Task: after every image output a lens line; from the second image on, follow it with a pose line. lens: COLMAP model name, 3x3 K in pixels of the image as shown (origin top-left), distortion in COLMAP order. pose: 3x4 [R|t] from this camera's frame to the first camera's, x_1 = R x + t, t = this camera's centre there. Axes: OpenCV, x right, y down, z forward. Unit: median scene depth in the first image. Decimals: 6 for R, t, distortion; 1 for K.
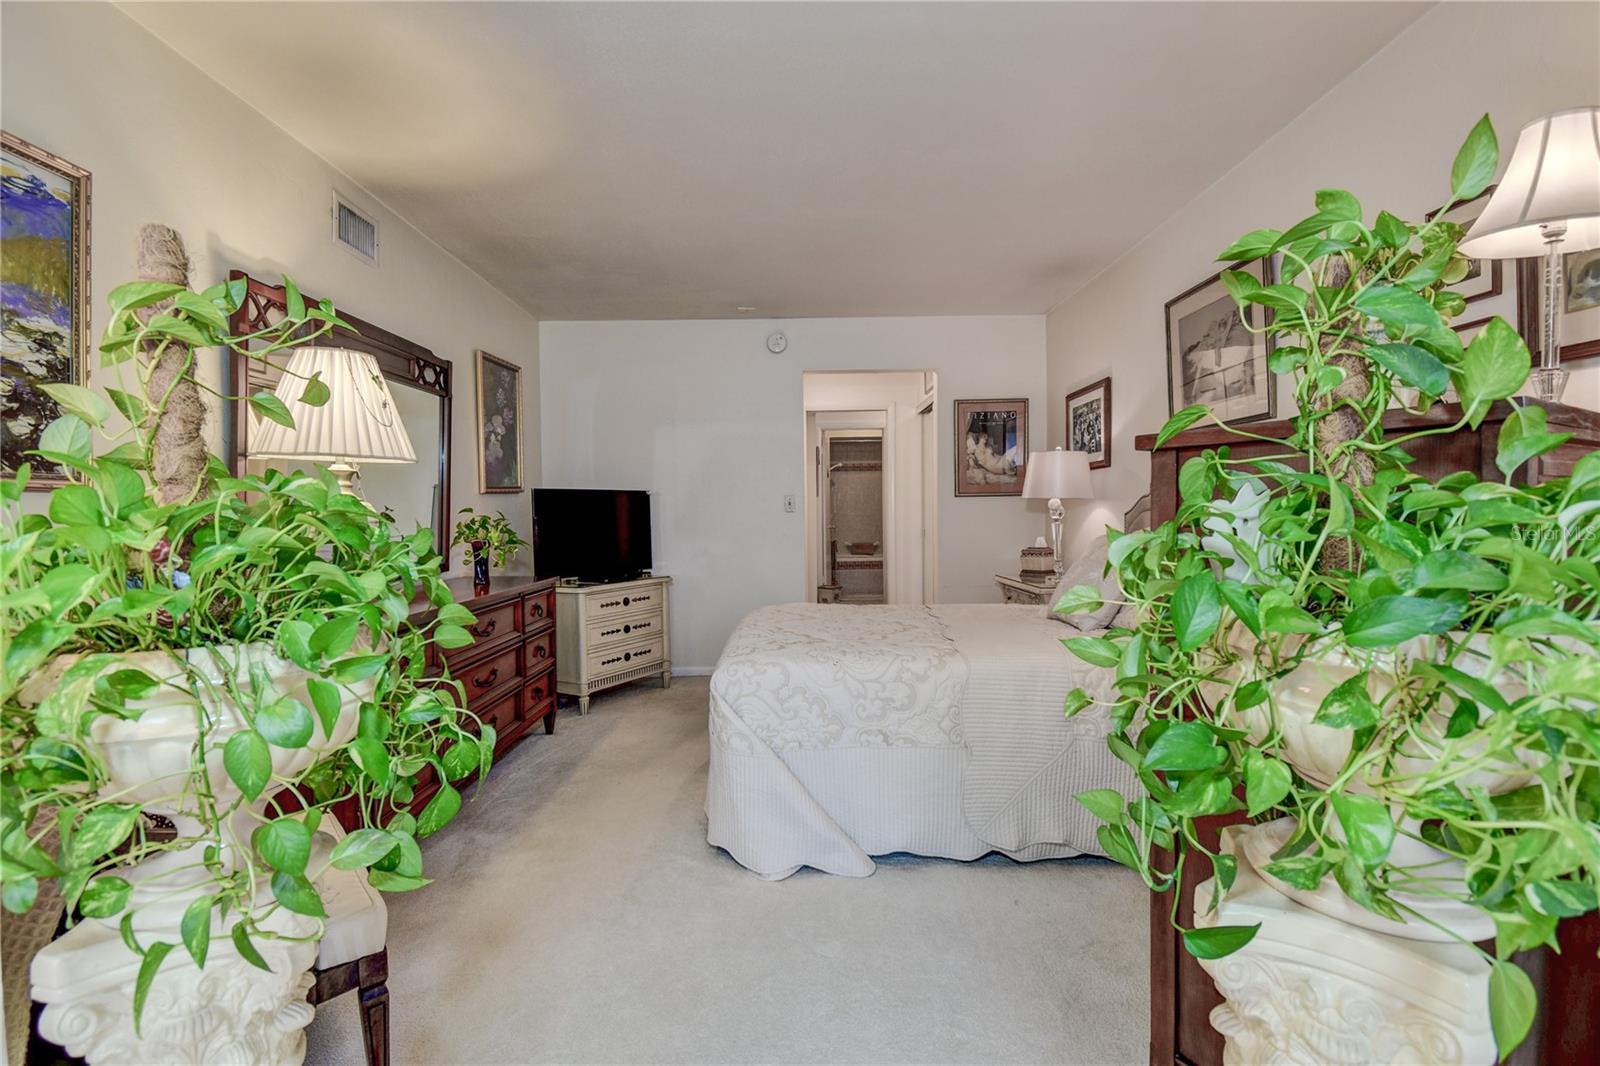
lens RADIAL K [[721.4, 0, 804.7], [0, 721.4, 539.6], [0, 0, 1]] dist [0.000466, -0.010874]
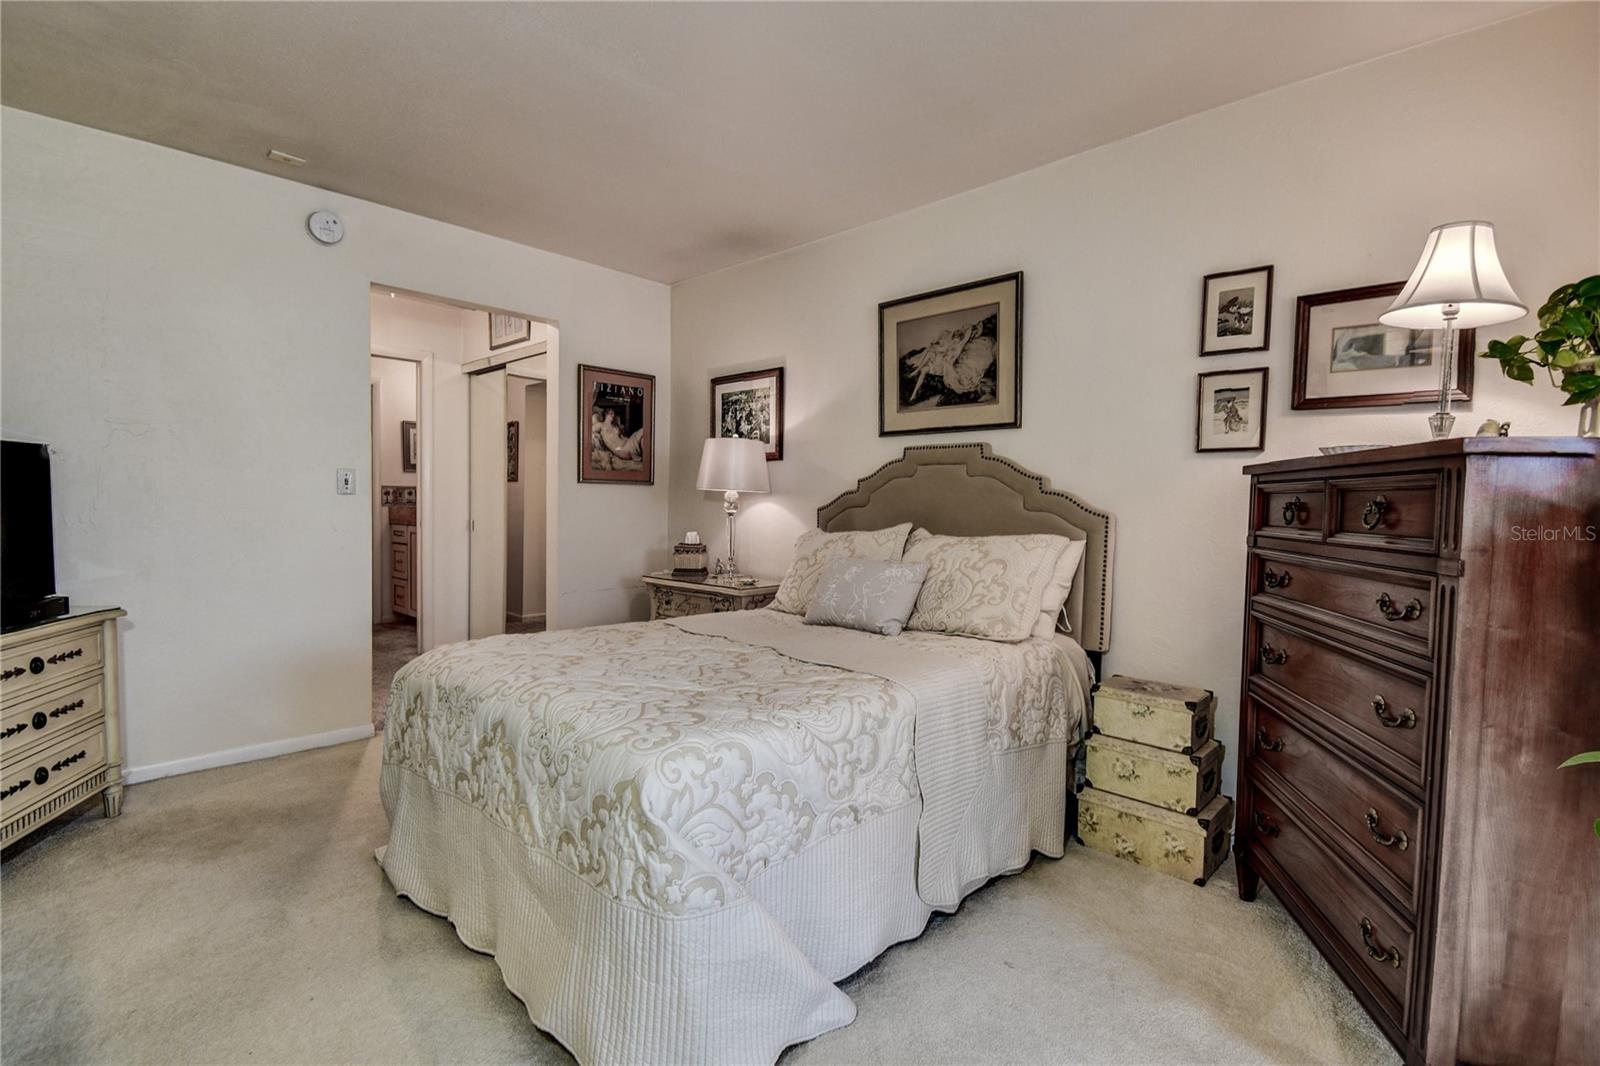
lens RADIAL K [[721.4, 0, 798.2], [0, 721.4, 537.8], [0, 0, 1]] dist [0.000466, -0.010874]
pose [[0.692025, -0.008925, 0.721818, -0.234167], [0.002102, 0.999944, 0.010349, -0.005754], [-0.721870, -0.005644, 0.692006, 0.282169]]
